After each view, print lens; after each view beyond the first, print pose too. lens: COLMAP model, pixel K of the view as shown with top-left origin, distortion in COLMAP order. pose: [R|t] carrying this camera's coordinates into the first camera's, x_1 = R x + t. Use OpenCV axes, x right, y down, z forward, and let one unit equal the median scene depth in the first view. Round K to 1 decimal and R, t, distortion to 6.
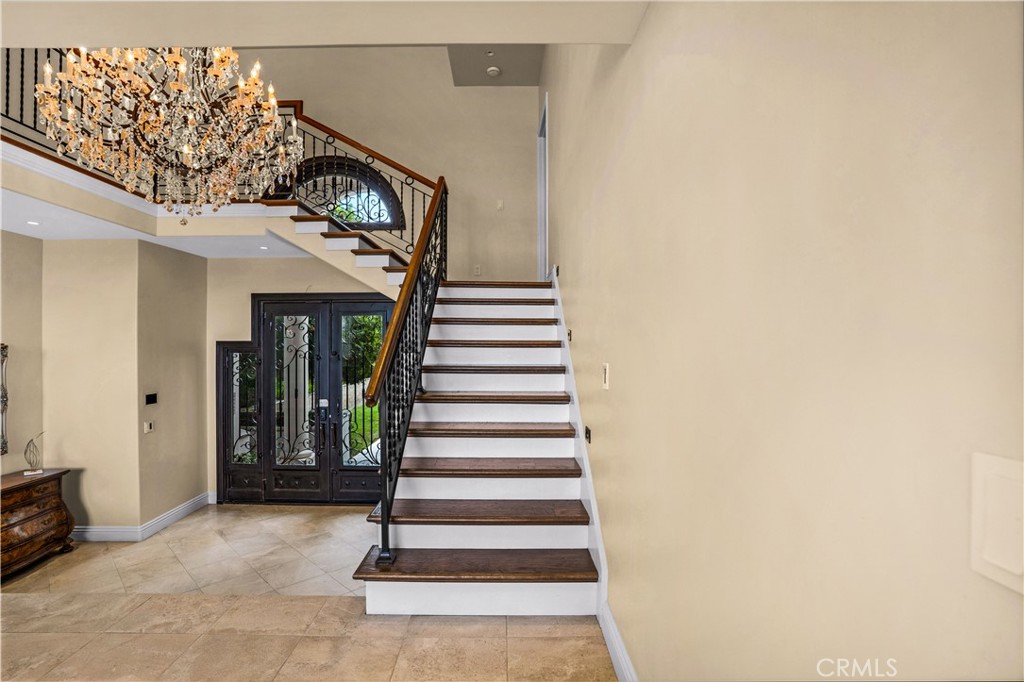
lens RADIAL K [[511.6, 0, 512.0], [0, 511.6, 341.0], [0, 0, 1]] dist [-0.065178, 0.028365]
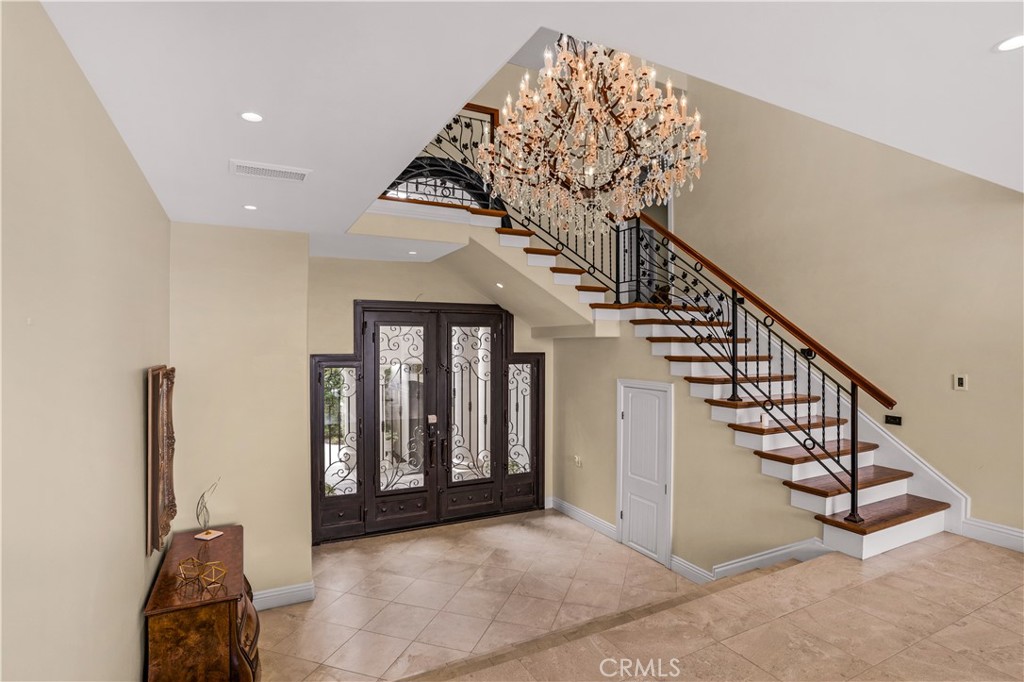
lens RADIAL K [[511.6, 0, 512.0], [0, 511.6, 341.0], [0, 0, 1]] dist [-0.065178, 0.028365]
pose [[0.890767, 0.003400, 0.454448, -0.732627], [-0.001984, 0.999992, -0.003593, -0.021966], [-0.454456, 0.002299, 0.890766, 0.090175]]
